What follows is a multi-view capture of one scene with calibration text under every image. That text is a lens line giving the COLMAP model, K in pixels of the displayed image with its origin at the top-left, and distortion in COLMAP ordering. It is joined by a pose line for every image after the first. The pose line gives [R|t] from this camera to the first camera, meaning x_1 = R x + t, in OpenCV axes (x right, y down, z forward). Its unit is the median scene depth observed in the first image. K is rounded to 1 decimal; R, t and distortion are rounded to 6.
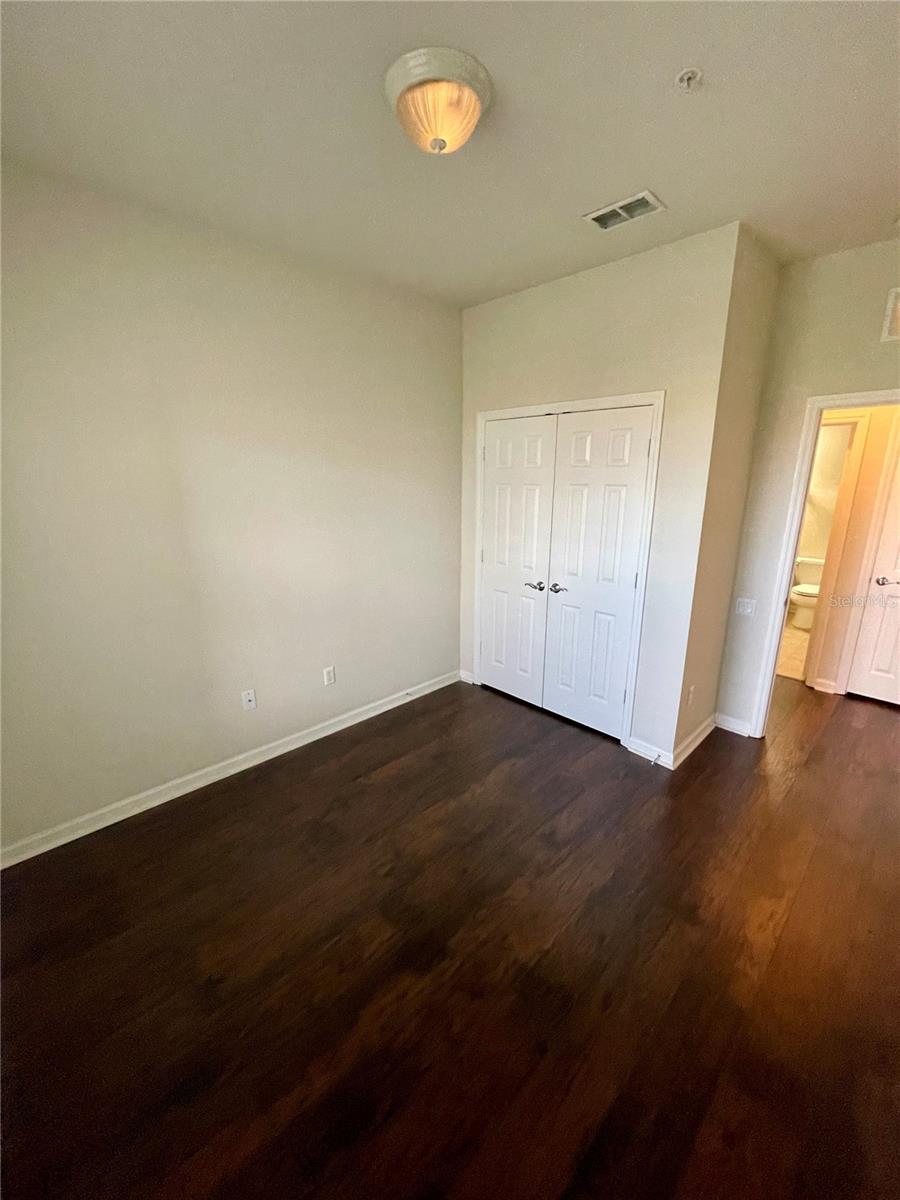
lens RADIAL K [[483.1, 0, 452.2], [0, 483.1, 599.3], [0, 0, 1]] dist [-0.009015, 0.005080]
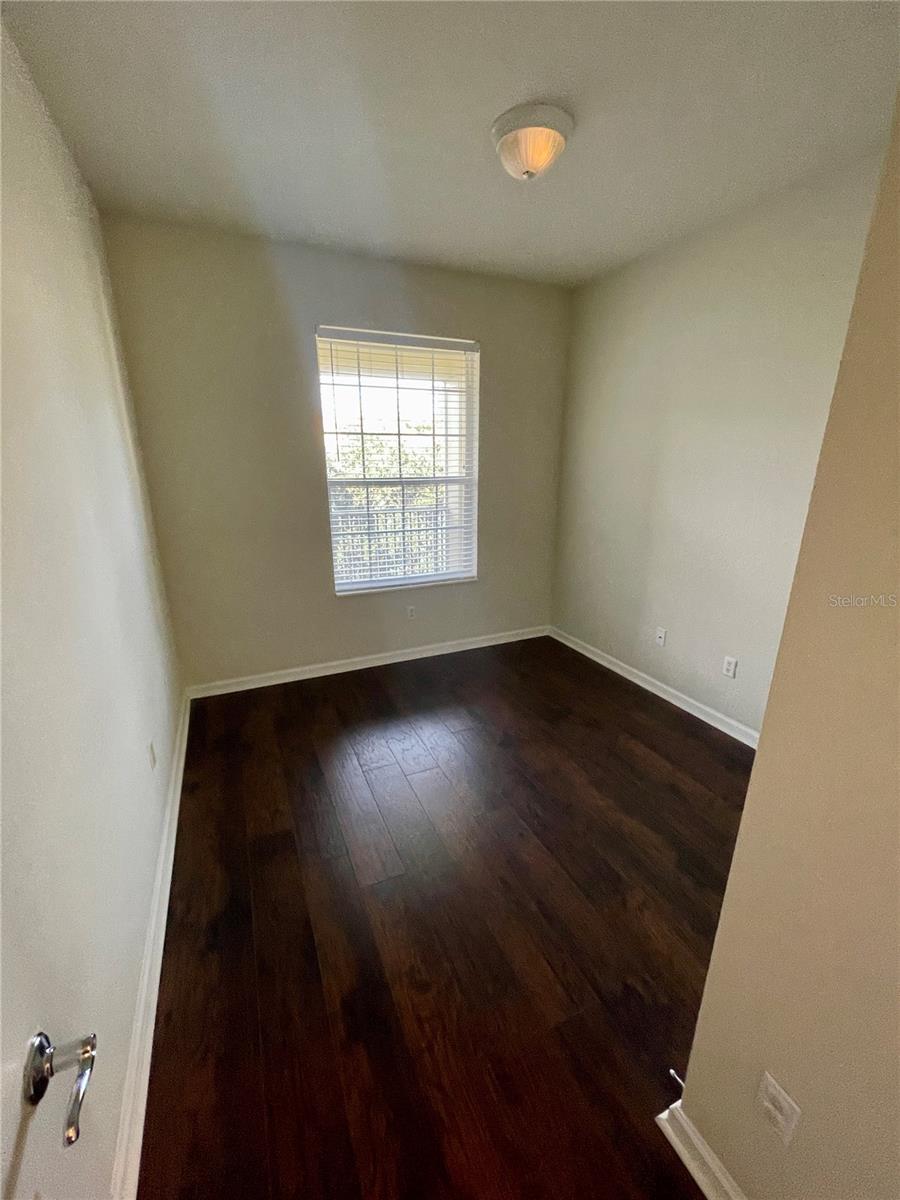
lens RADIAL K [[483.1, 0, 452.2], [0, 483.1, 599.3], [0, 0, 1]] dist [-0.009015, 0.005080]
pose [[-0.338605, 0.274617, -0.899962, 0.793850], [-0.230208, 0.903215, 0.362224, -0.185887], [0.912333, 0.329829, -0.242614, 0.793535]]
